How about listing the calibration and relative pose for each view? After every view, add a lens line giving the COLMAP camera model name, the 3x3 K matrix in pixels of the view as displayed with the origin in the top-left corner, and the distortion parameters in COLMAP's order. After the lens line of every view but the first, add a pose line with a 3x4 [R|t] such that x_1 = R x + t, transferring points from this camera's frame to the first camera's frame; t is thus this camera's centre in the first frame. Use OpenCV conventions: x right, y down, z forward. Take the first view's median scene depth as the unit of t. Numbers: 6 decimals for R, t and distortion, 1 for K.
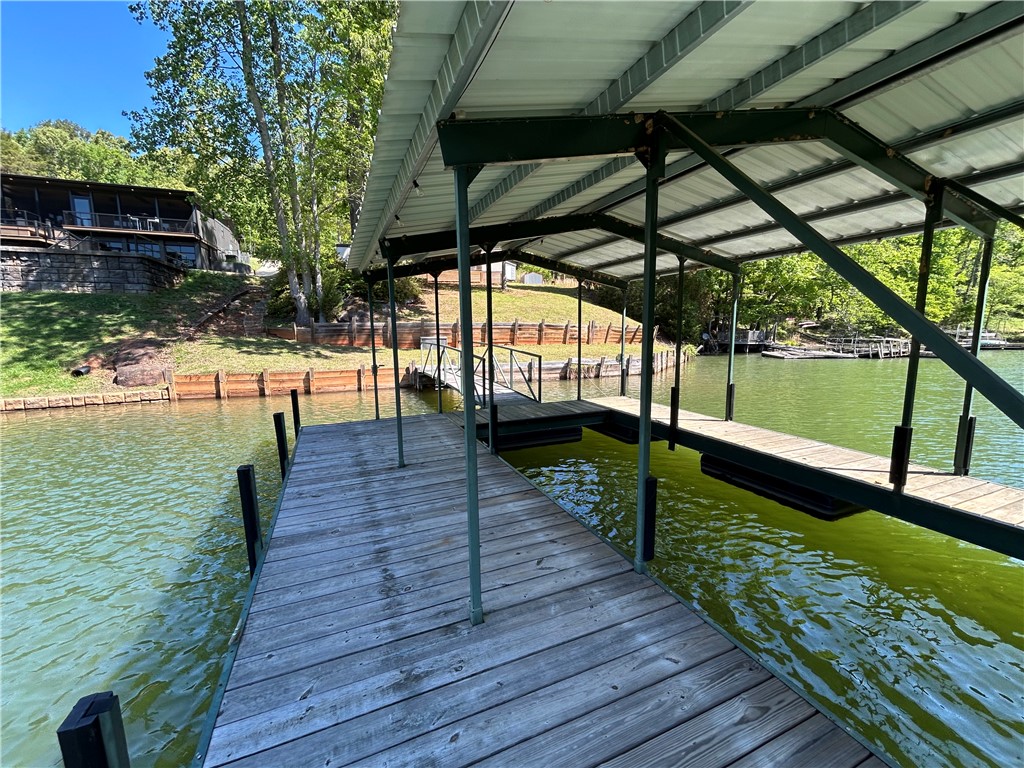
lens RADIAL K [[413.9, 0, 508.4], [0, 413.9, 382.4], [0, 0, 1]] dist [-0.007839, 0.004743]
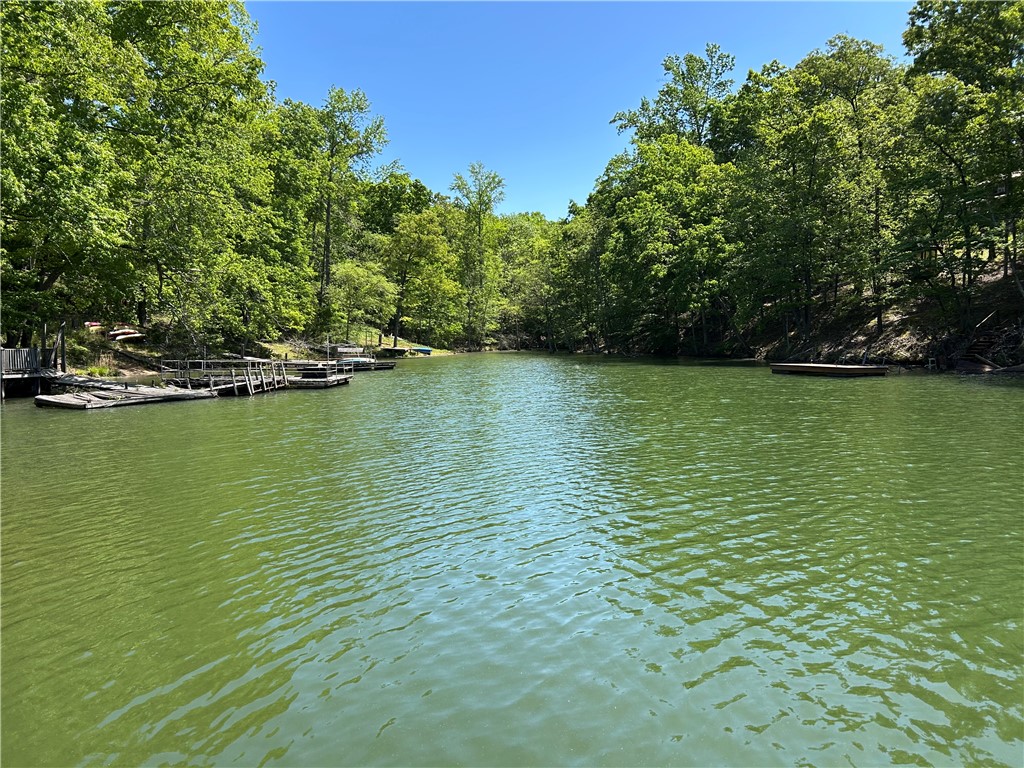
lens RADIAL K [[764.6, 0, 512.0], [0, 764.6, 384.0], [0, 0, 1]] dist [0.096628, -0.145157]
pose [[0.467402, -0.052186, 0.882503, 0.102501], [0.115982, 0.993248, -0.002693, -0.022020], [-0.876404, 0.103613, 0.470298, 0.140715]]
